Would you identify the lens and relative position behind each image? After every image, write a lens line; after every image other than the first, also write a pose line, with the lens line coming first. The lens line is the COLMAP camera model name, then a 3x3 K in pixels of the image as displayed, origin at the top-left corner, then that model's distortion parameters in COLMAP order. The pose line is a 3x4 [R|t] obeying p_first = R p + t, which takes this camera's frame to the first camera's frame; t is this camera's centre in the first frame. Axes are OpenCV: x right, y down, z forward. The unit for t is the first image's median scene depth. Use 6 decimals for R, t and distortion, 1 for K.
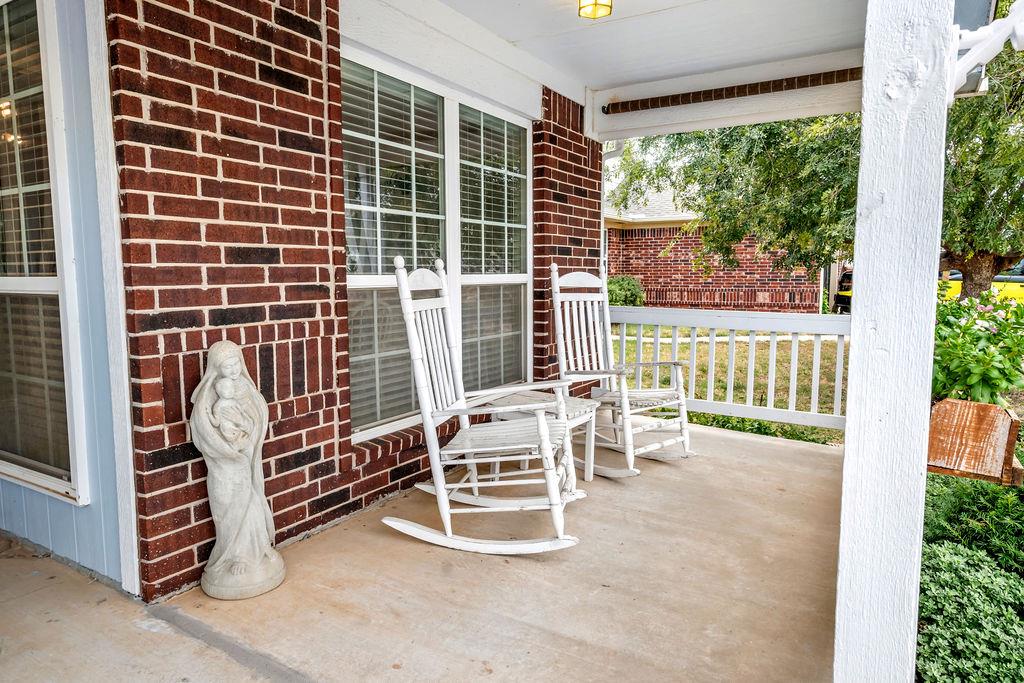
lens RADIAL K [[633.1, 0, 507.2], [0, 633.1, 338.3], [0, 0, 1]] dist [-0.001452, -0.001549]
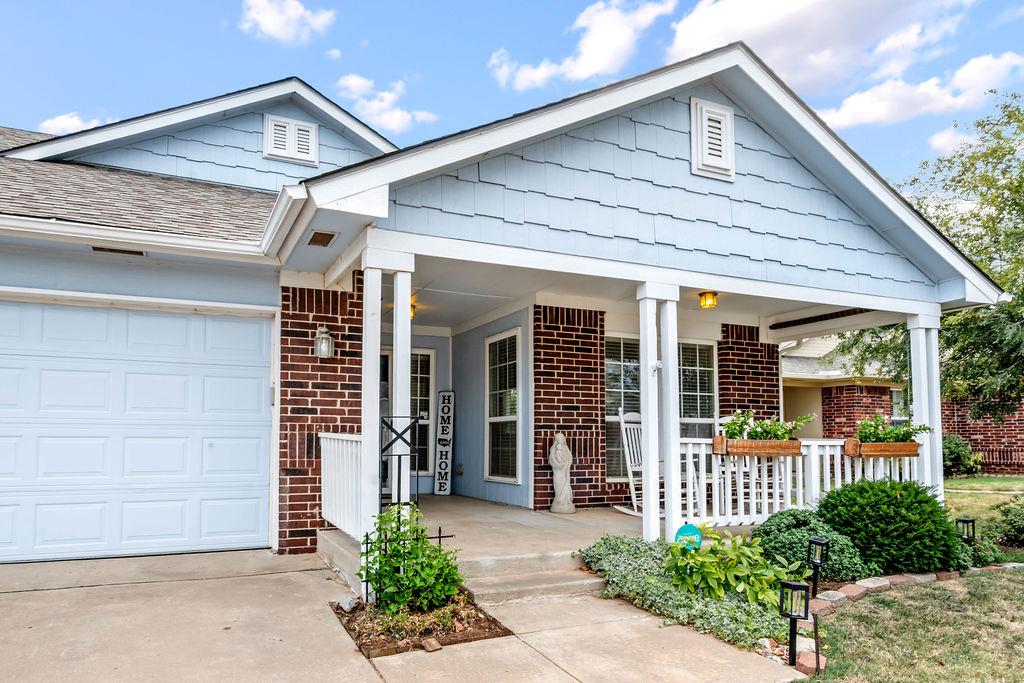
lens RADIAL K [[697.4, 0, 512.5], [0, 697.4, 330.7], [0, 0, 1]] dist [-0.002426, 0.000566]
pose [[0.836501, -0.087711, -0.540899, 1.200032], [-0.061066, 0.966036, -0.251088, 0.366369], [0.544551, 0.243066, 0.802734, -1.922185]]
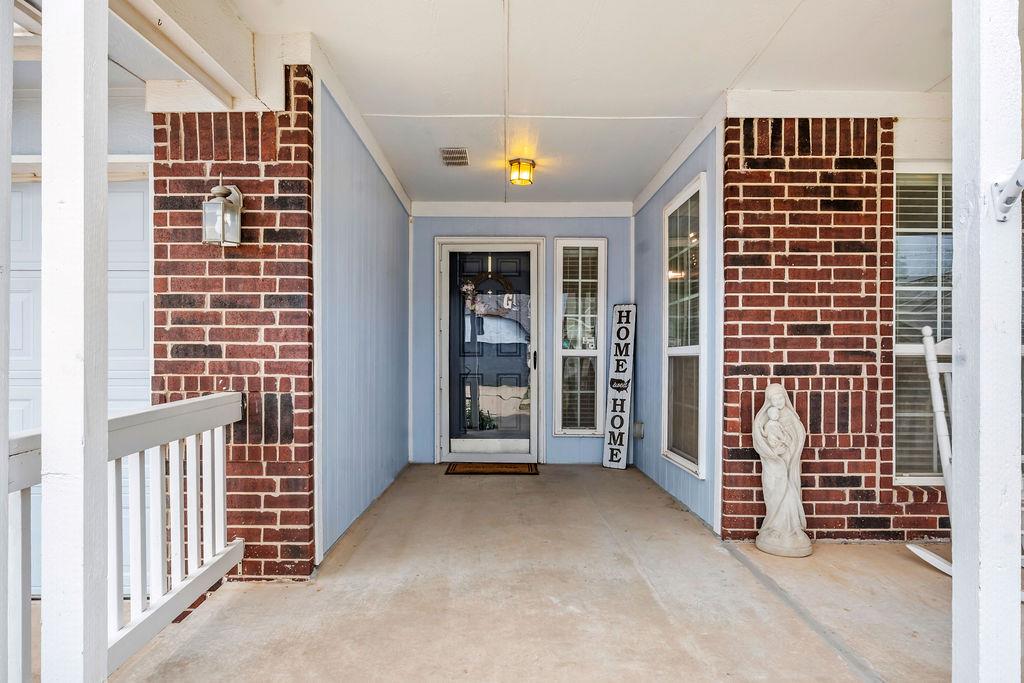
lens RADIAL K [[716.0, 0, 511.7], [0, 716.0, 340.8], [0, 0, 1]] dist [-0.000586, -0.000908]
pose [[0.528701, -0.023667, -0.848478, 0.621286], [-0.092900, 0.991993, -0.085557, 0.097013], [0.843709, 0.124058, 0.522269, -0.424663]]
